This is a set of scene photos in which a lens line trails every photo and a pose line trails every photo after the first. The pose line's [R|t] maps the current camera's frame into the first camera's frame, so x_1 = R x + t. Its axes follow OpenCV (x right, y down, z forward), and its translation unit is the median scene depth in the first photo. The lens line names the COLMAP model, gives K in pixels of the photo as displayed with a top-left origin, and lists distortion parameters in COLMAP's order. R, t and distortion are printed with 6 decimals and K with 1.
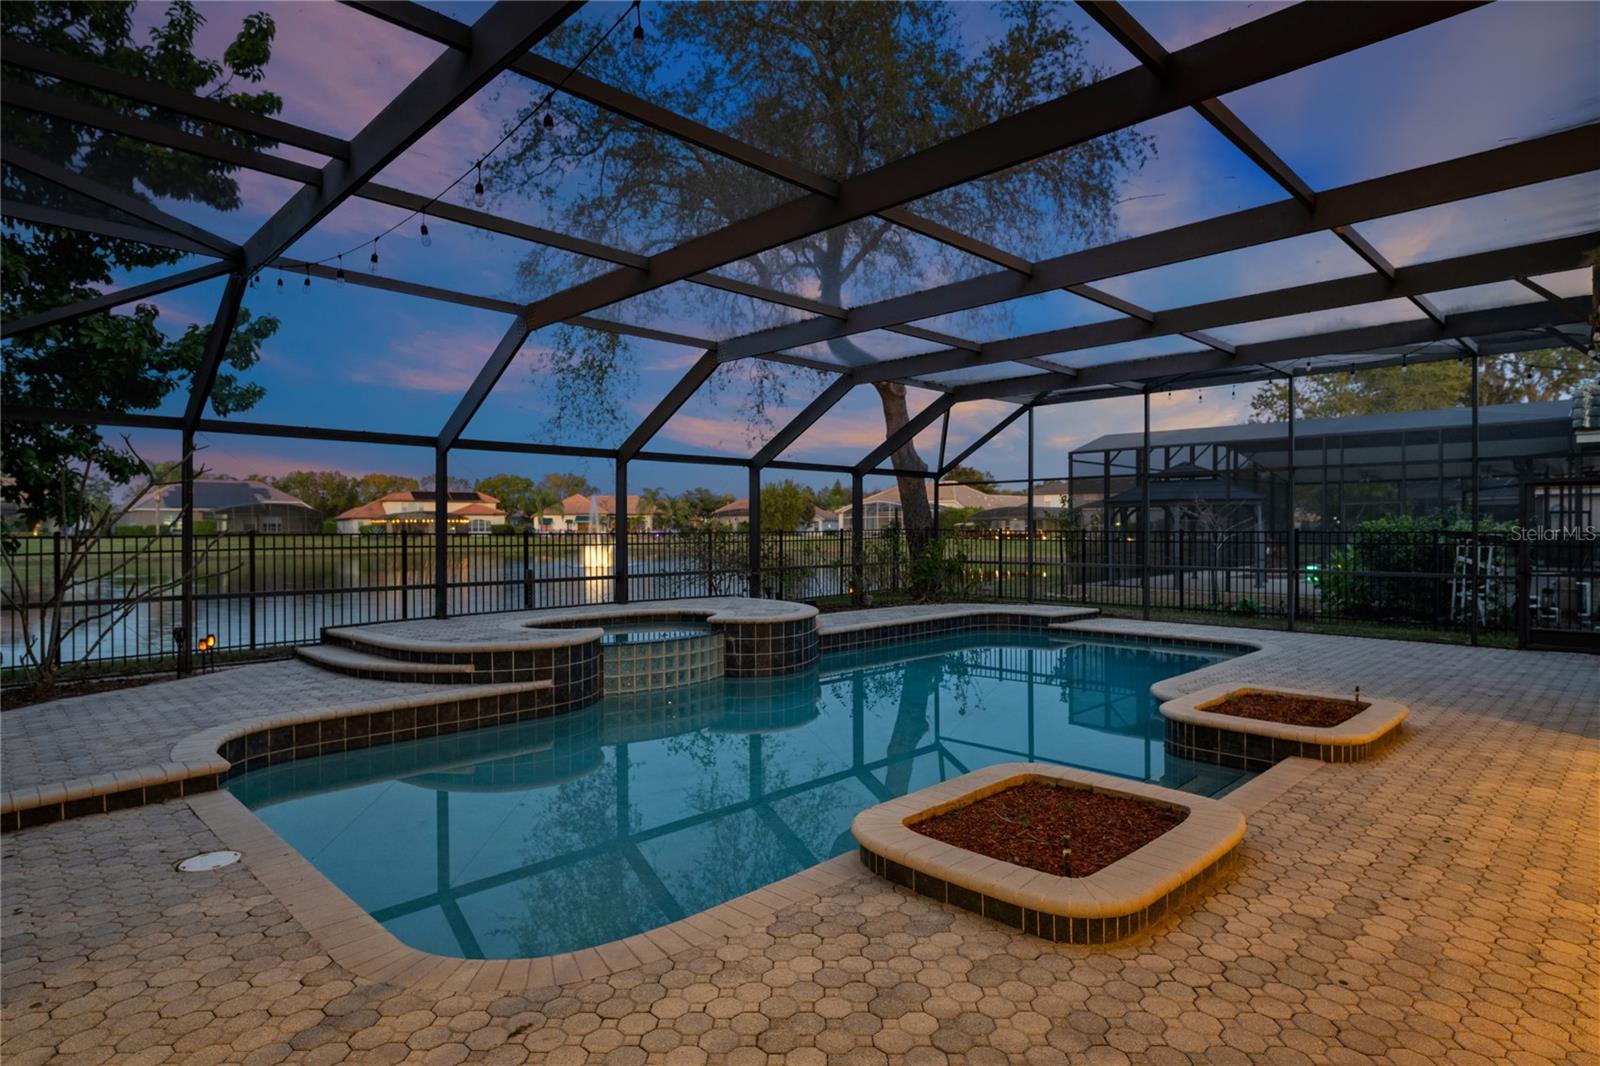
lens RADIAL K [[869.4, 0, 799.0], [0, 869.4, 531.8], [0, 0, 1]] dist [0.020035, 0.000505]
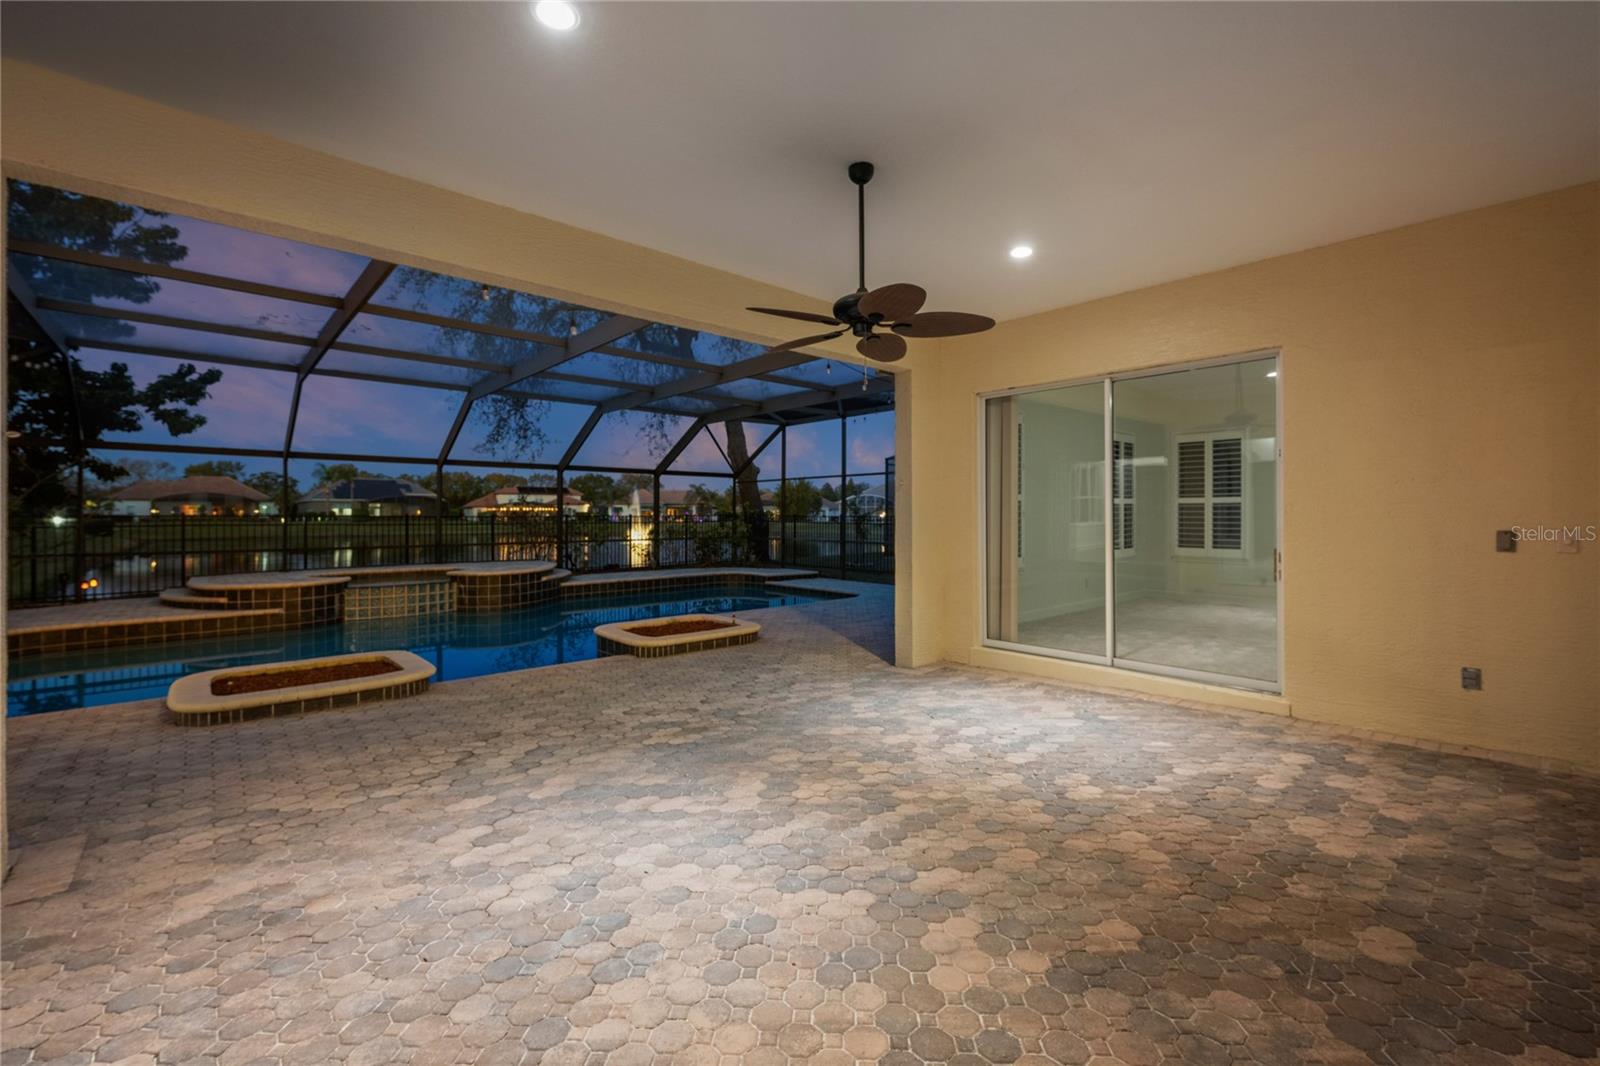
lens RADIAL K [[673.0, 0, 801.5], [0, 673.0, 526.4], [0, 0, 1]] dist [-0.000172, -0.000011]
pose [[0.998922, 0.003875, -0.046254, 0.431445], [-0.003305, 0.999918, 0.012396, 0.003272], [0.046298, -0.012229, 0.998853, -0.095385]]
